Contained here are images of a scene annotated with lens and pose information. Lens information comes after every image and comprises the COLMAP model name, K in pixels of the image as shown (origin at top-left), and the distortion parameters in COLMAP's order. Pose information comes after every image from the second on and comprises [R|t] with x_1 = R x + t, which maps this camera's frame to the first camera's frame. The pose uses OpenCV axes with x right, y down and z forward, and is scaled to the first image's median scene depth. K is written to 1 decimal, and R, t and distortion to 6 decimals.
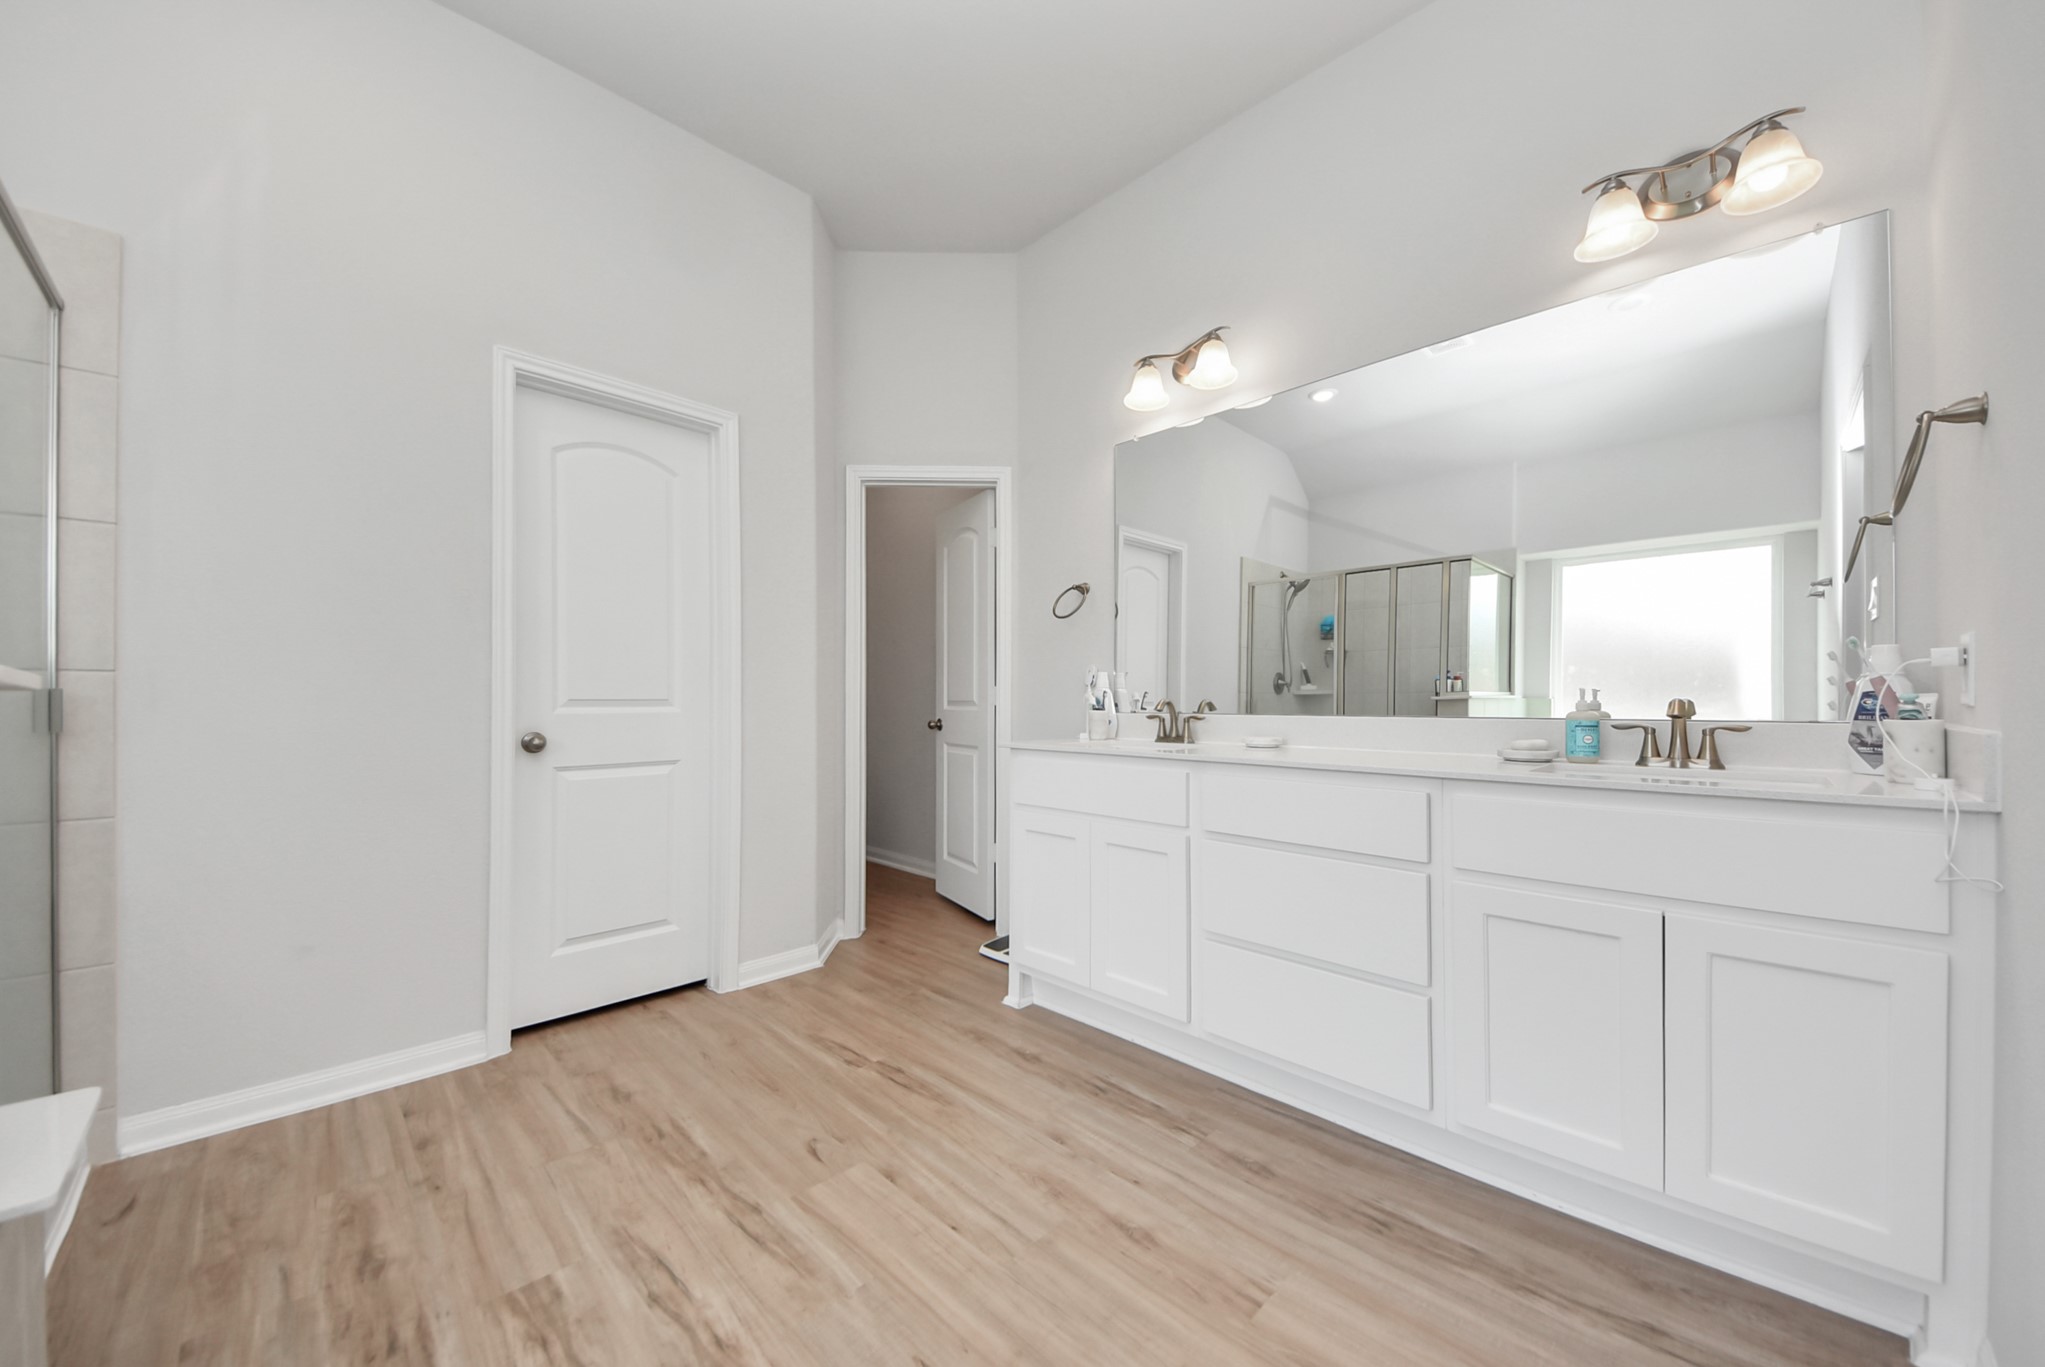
lens RADIAL K [[743.4, 0, 1025.9], [0, 743.4, 696.6], [0, 0, 1]] dist [0.038103, -0.017574]
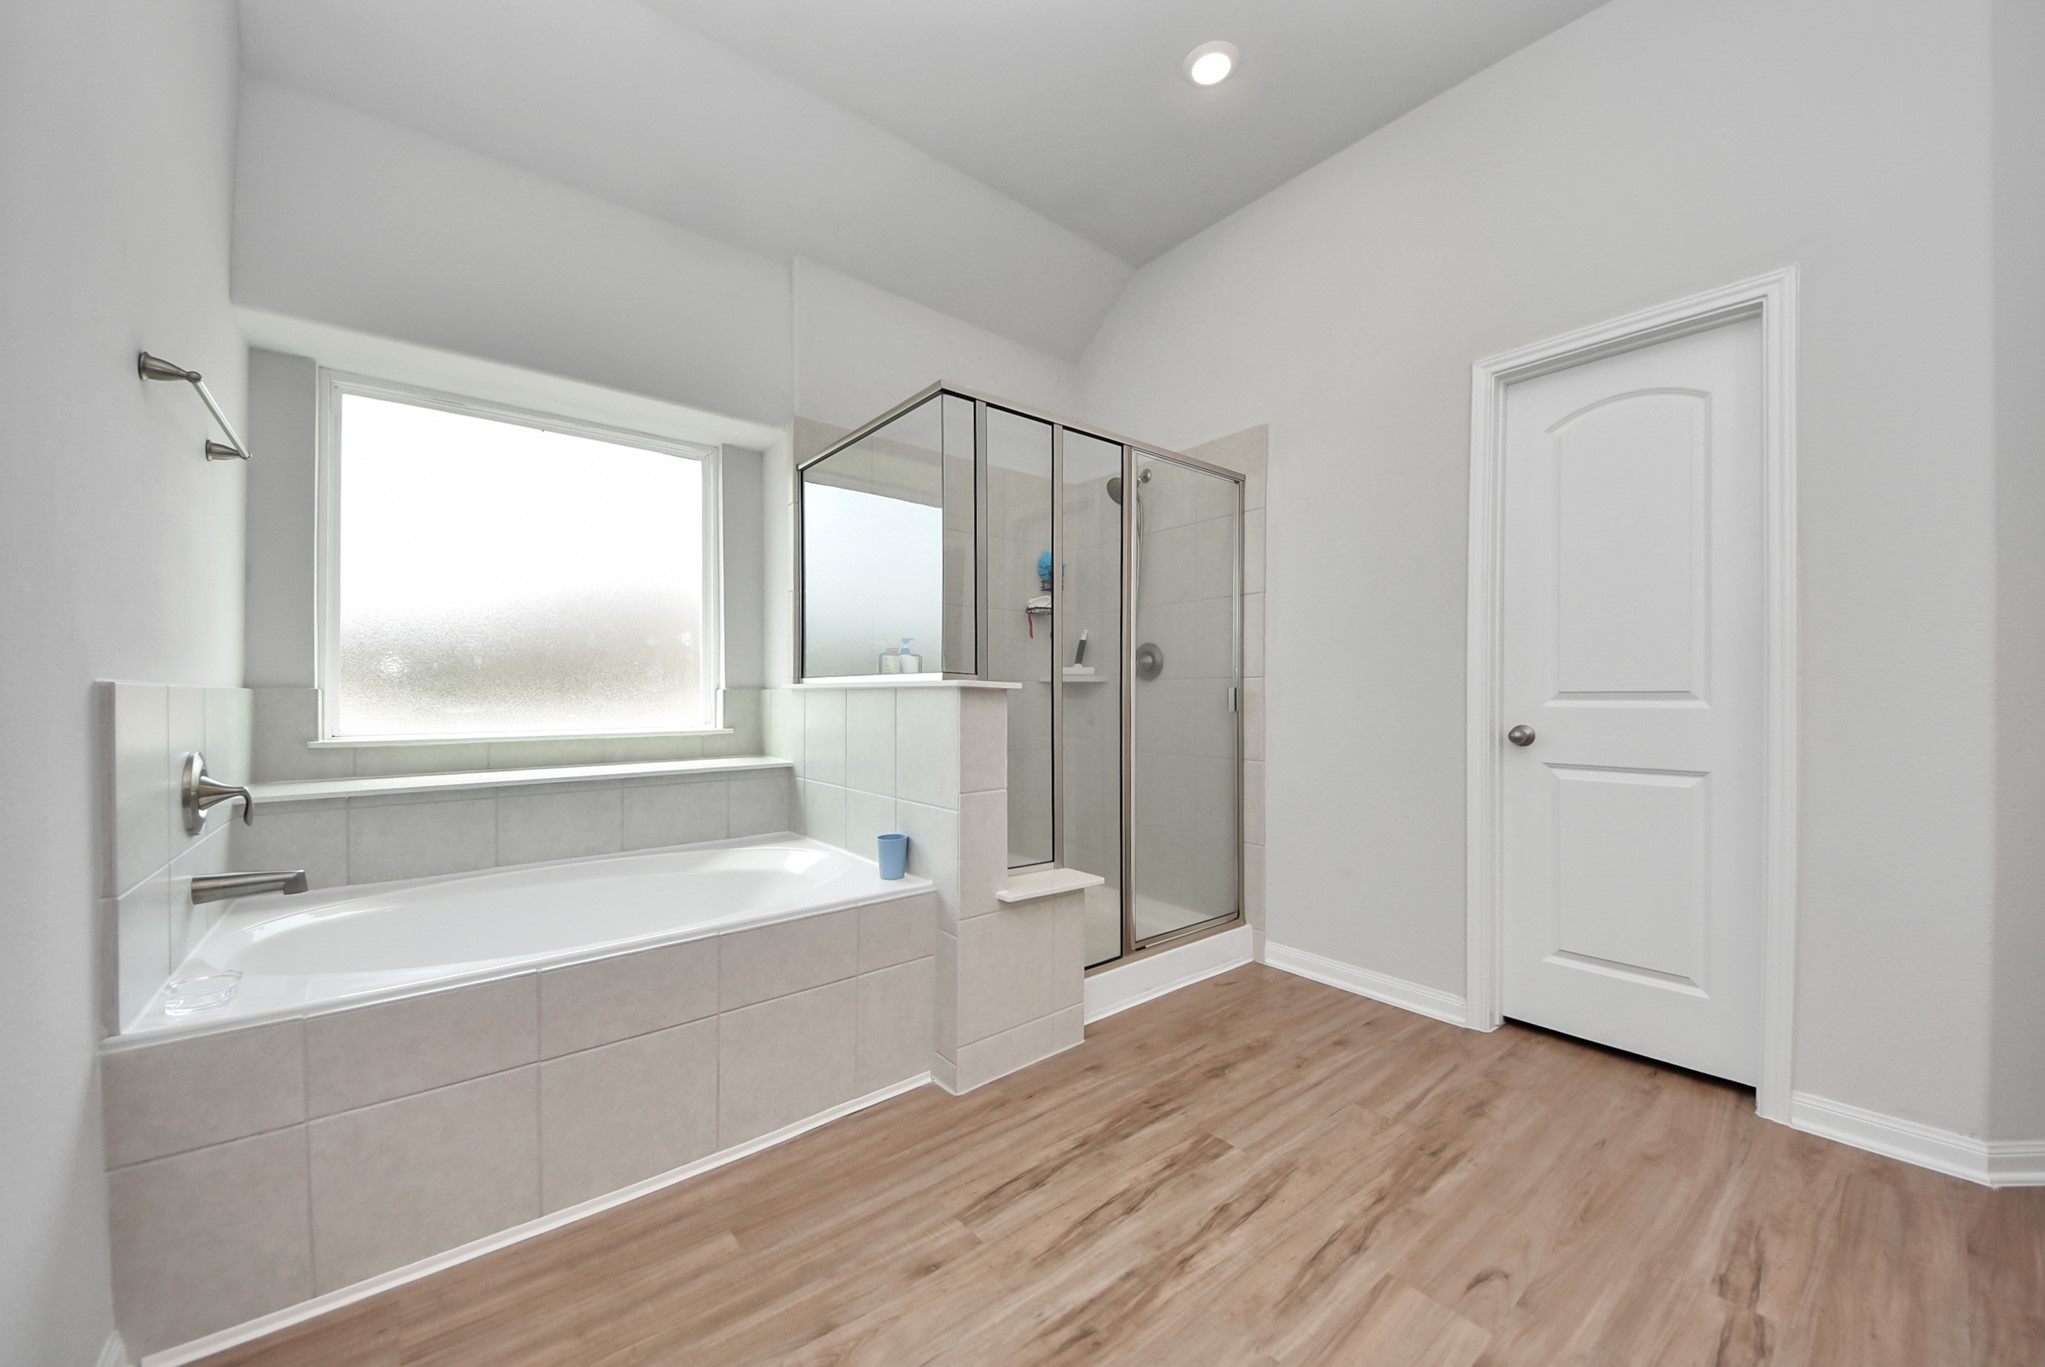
lens RADIAL K [[755.7, 0, 1035.8], [0, 755.7, 677.8], [0, 0, 1]] dist [0.030978, -0.015768]
pose [[-0.068084, -0.023704, -0.997398, 0.494817], [0.006512, 0.999686, -0.024202, 0.010789], [0.997658, -0.008142, -0.067908, 0.560205]]
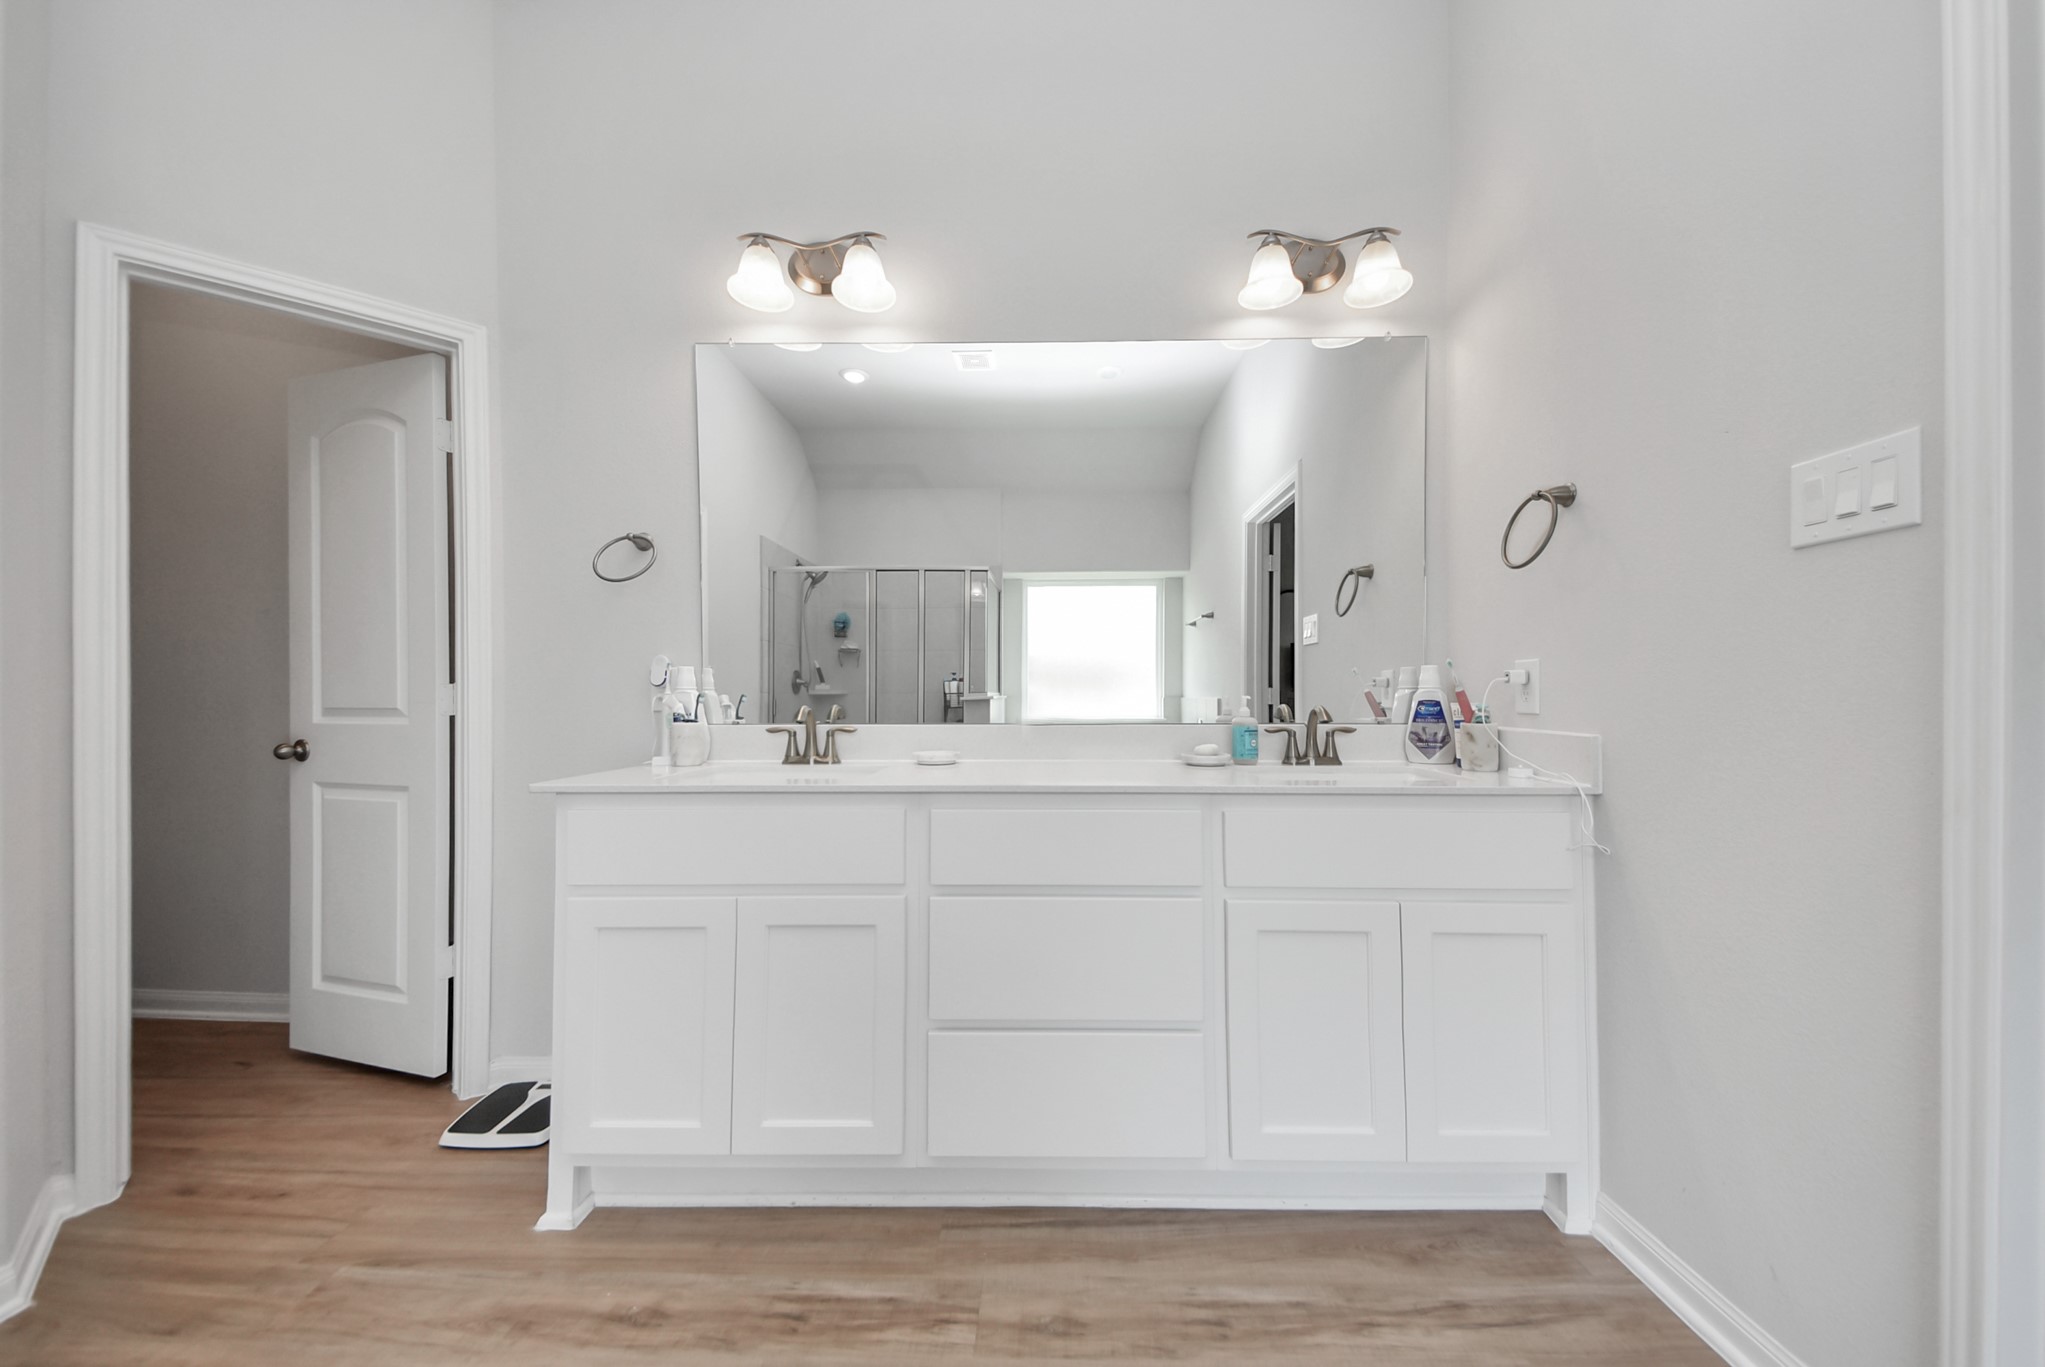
lens RADIAL K [[744.4, 0, 1044.9], [0, 744.4, 695.3], [0, 0, 1]] dist [0.022958, -0.014821]
pose [[0.721592, -0.000044, 0.692318, -0.201609], [-0.002350, 0.999994, 0.002513, -0.014117], [-0.692314, -0.003440, 0.721588, 0.404532]]
